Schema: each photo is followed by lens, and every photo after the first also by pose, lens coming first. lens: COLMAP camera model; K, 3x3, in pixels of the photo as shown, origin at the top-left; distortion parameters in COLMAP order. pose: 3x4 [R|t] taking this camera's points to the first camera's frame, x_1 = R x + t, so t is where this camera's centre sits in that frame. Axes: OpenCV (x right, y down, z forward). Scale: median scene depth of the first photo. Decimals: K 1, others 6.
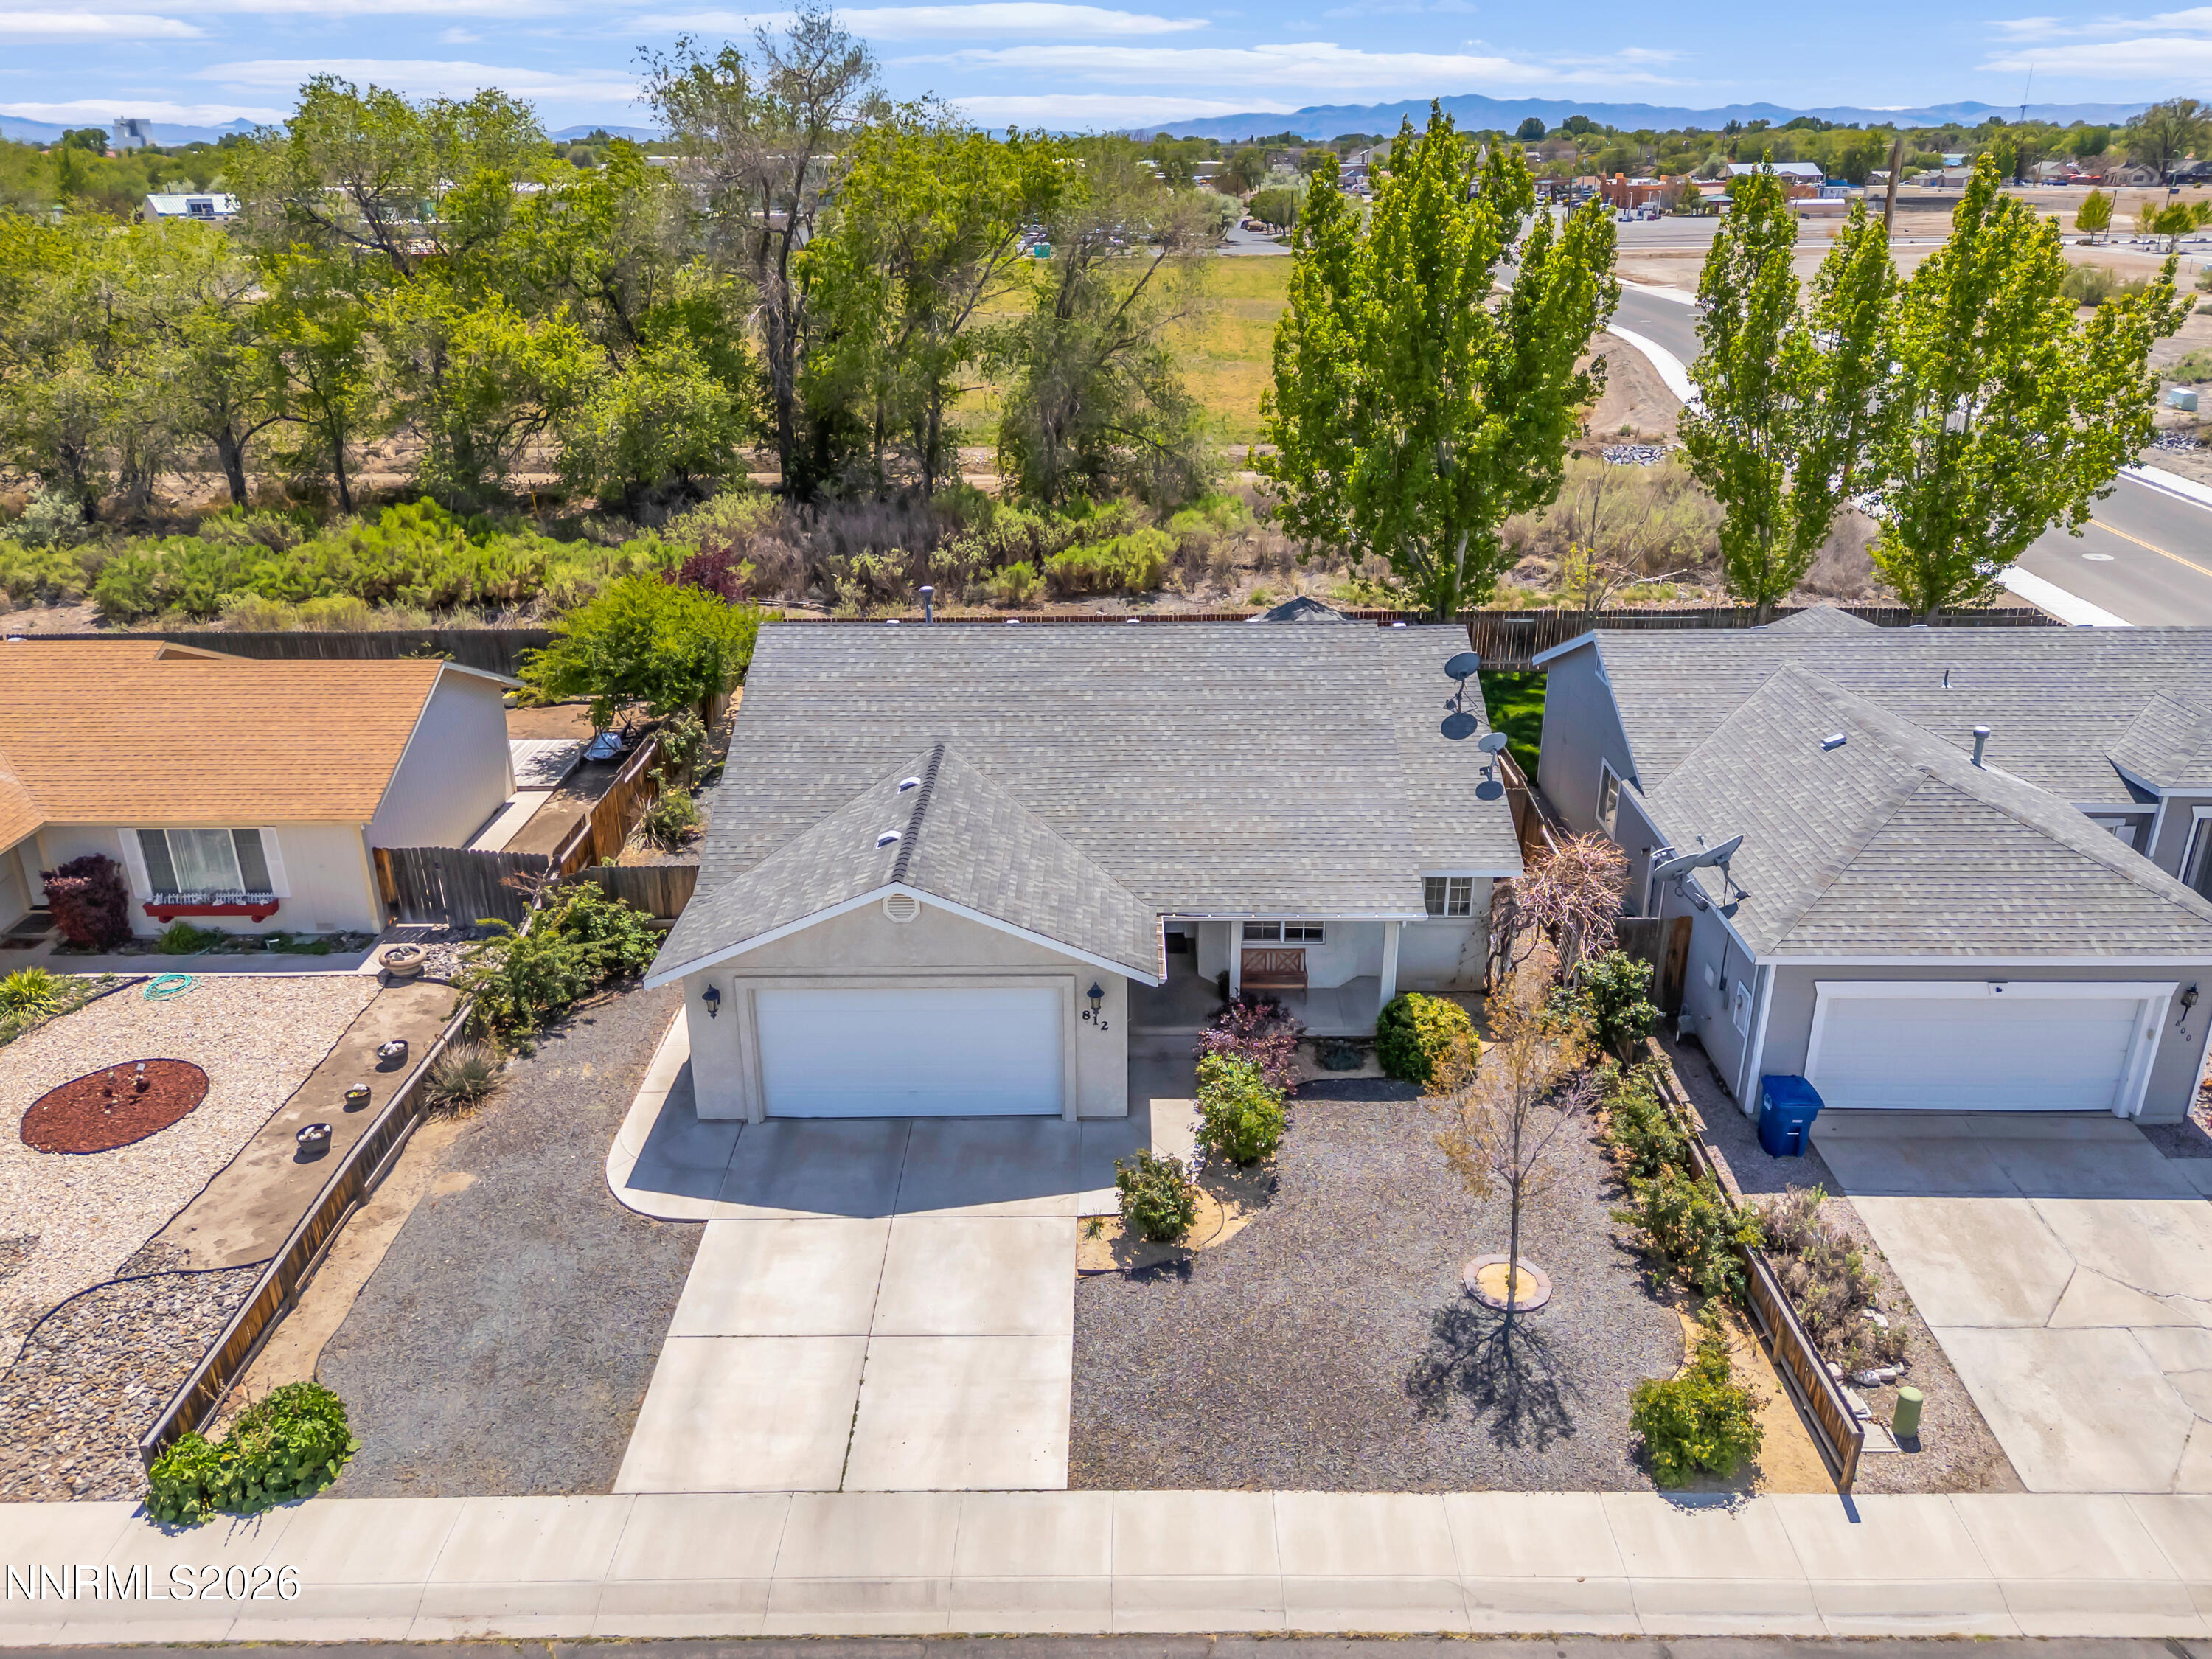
lens RADIAL K [[1641.5, 0, 1112.1], [0, 1641.5, 820.8], [0, 0, 1]] dist [0.078895, -0.075707]
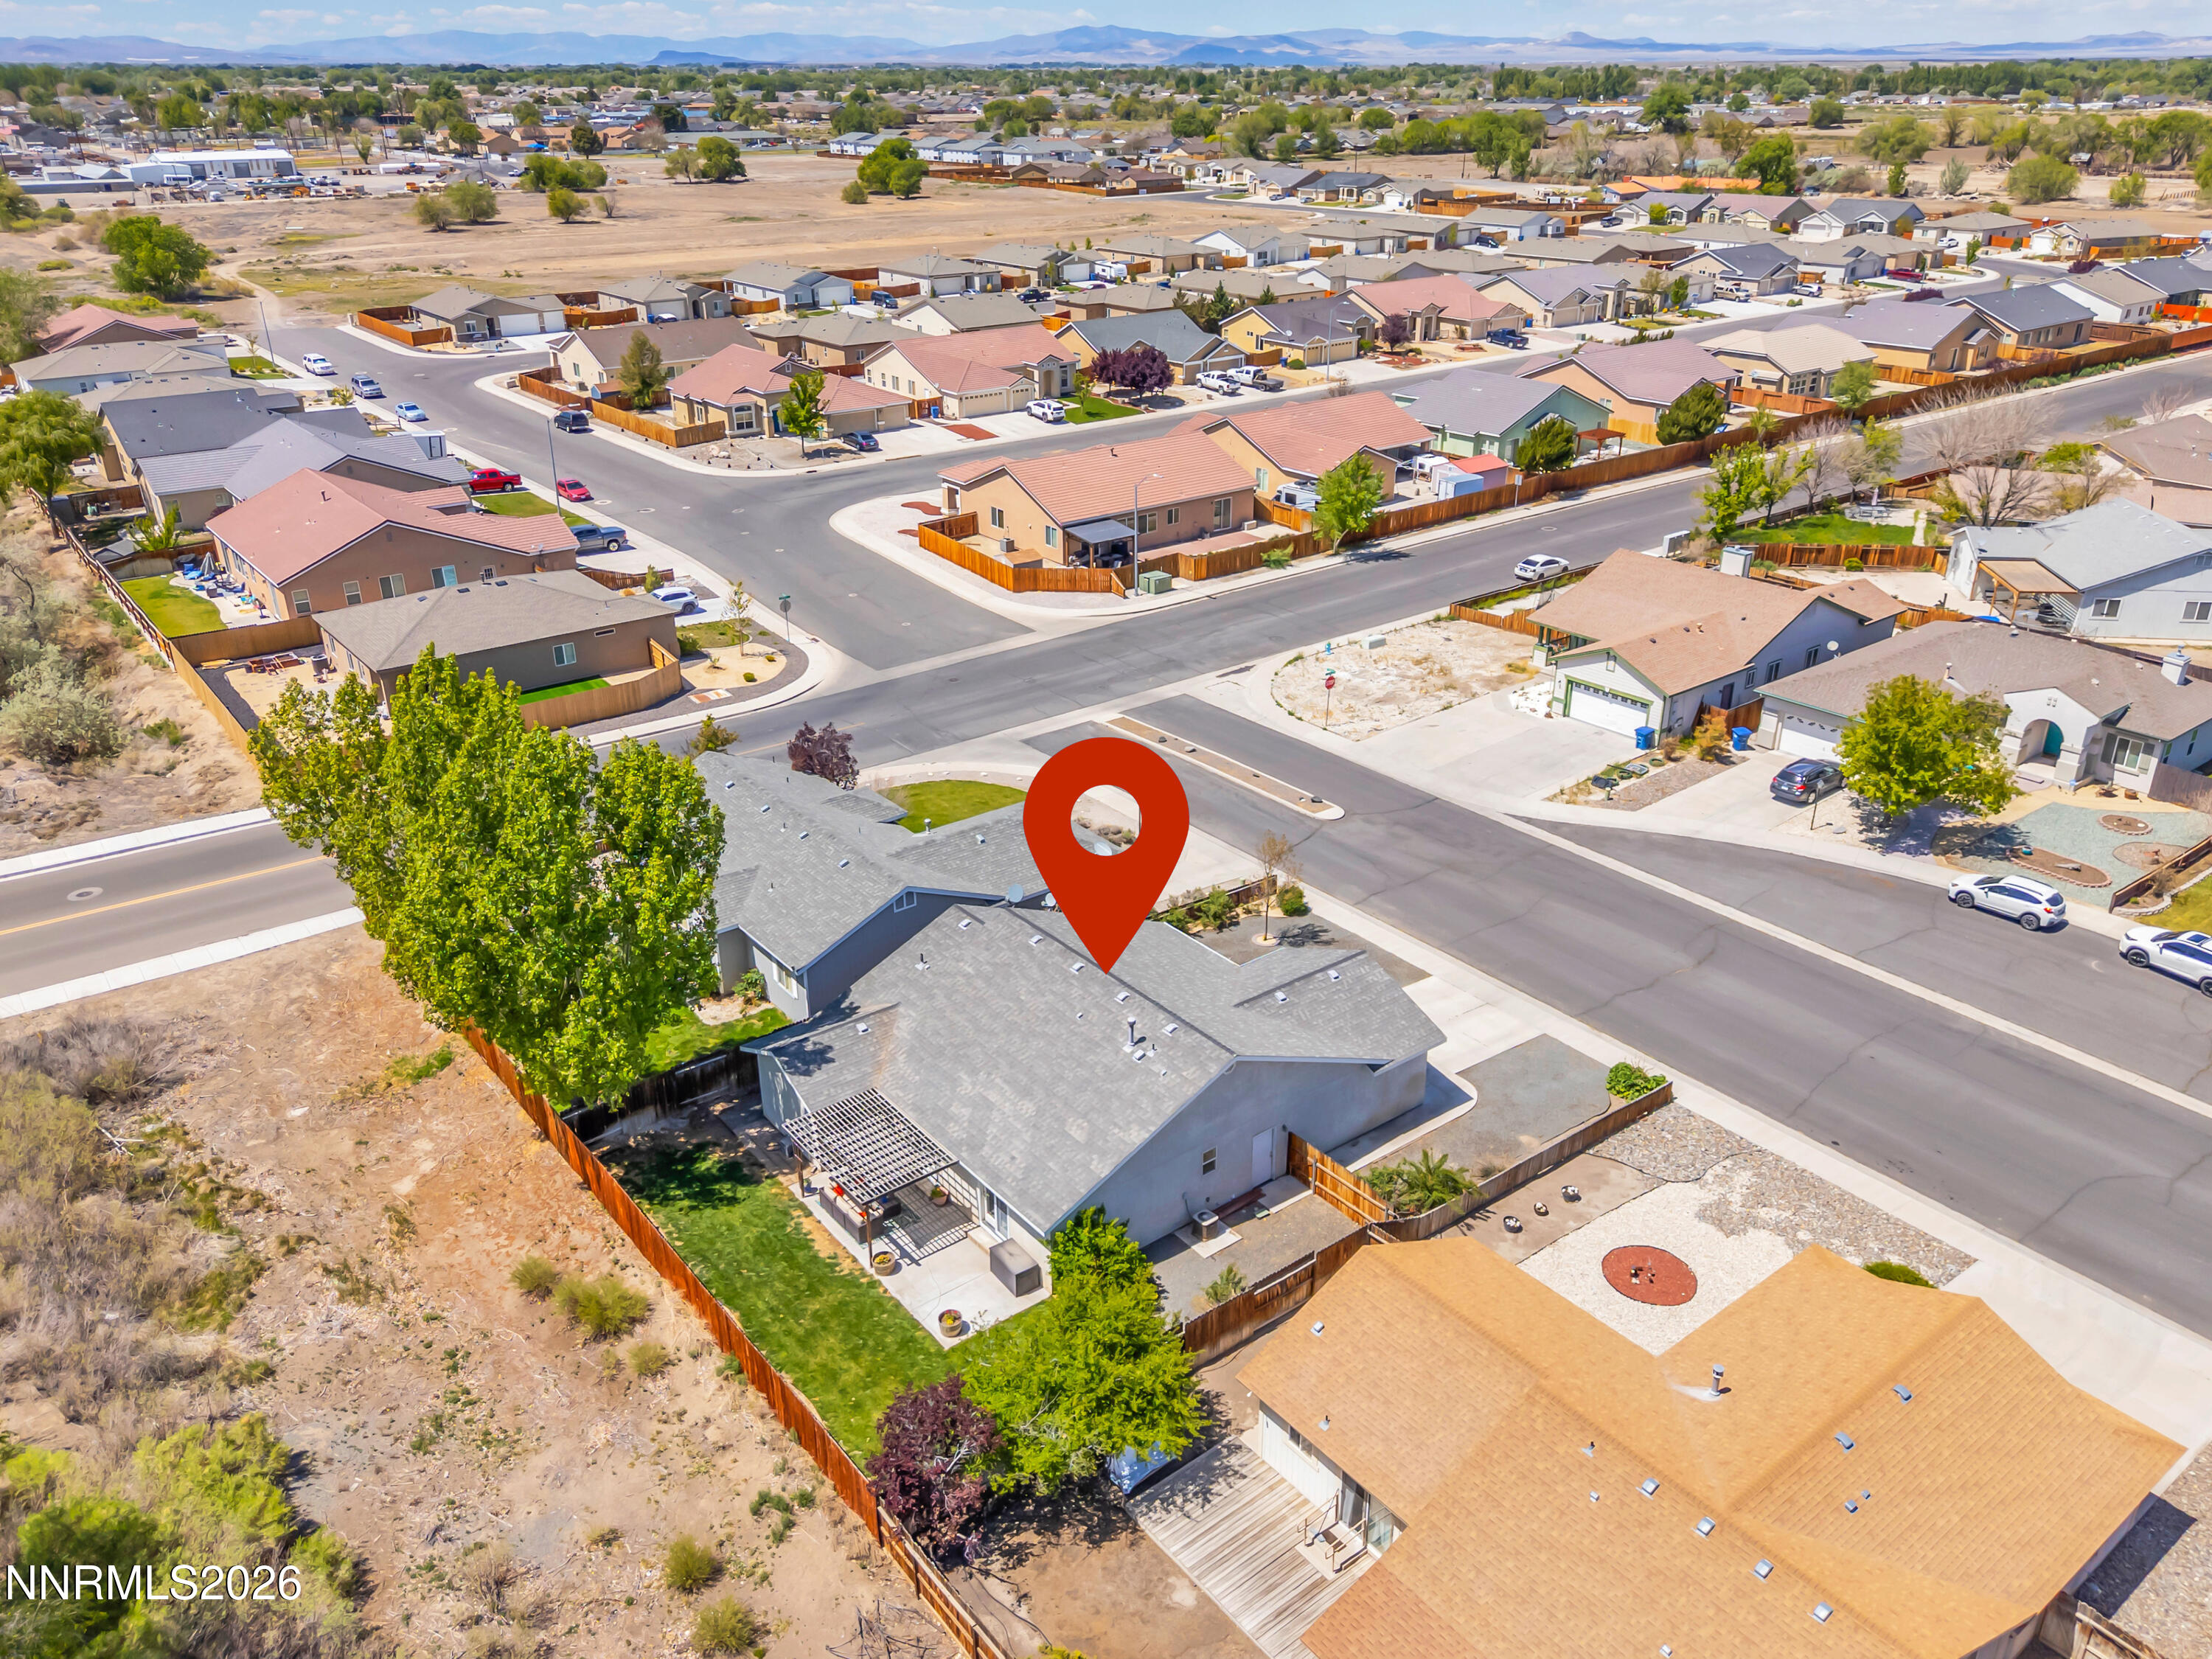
lens RADIAL K [[1641.5, 0, 1112.1], [0, 1641.5, 820.8], [0, 0, 1]] dist [0.078895, -0.075707]
pose [[-0.621731, -0.314647, 0.717250, -0.654399], [0.305008, 0.746202, 0.591737, -0.684900], [-0.721402, 0.586669, -0.367967, 0.858798]]
